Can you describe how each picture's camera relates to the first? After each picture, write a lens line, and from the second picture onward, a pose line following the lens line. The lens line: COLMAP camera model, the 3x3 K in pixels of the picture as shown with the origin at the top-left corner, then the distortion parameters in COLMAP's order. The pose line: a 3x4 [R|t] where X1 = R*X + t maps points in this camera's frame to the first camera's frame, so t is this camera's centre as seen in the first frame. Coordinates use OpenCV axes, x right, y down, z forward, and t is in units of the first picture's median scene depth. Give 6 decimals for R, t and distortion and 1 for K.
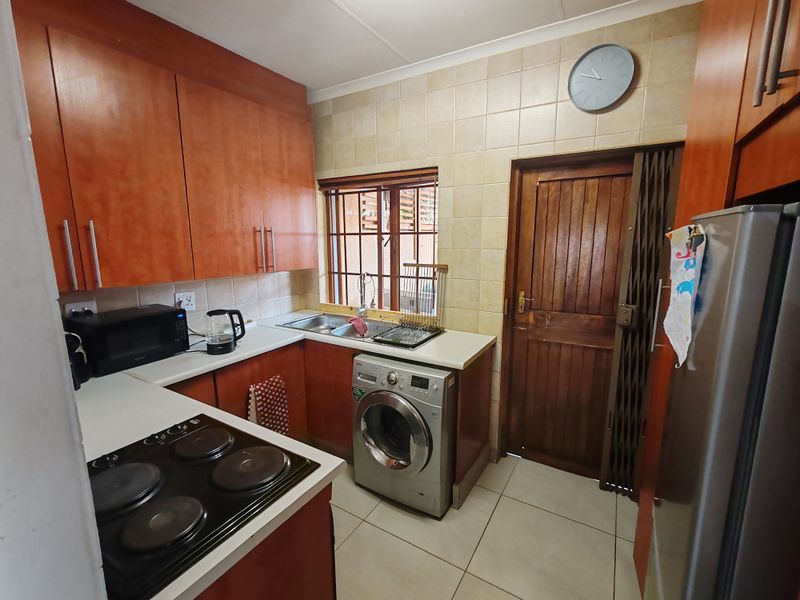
lens RADIAL K [[364.8, 0, 400.5], [0, 364.8, 302.1], [0, 0, 1]] dist [0.001472, 0.000284]
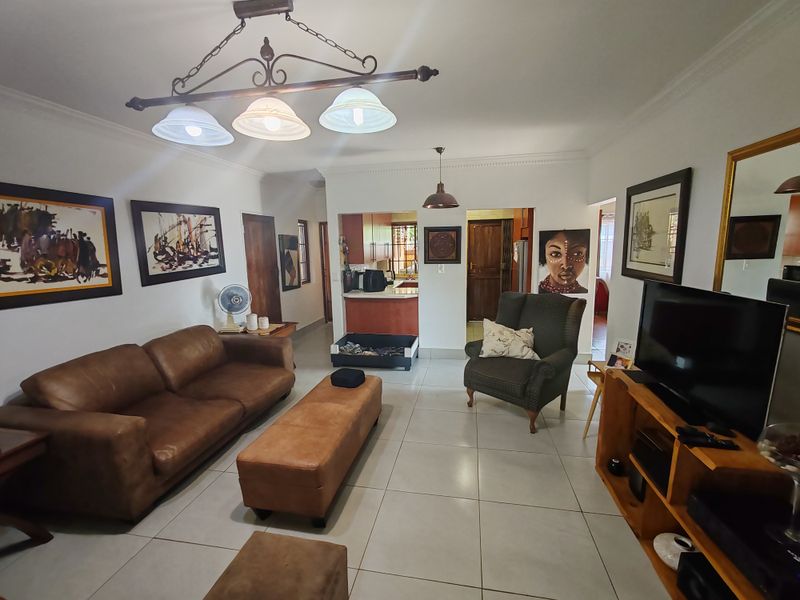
lens RADIAL K [[364.8, 0, 402.2], [0, 364.8, 302.0], [0, 0, 1]] dist [0.001472, 0.000284]
pose [[0.935866, -0.064769, 0.346353, -1.515271], [0.073472, 0.997225, -0.012043, 0.347000], [-0.344612, 0.036718, 0.938027, -1.930613]]
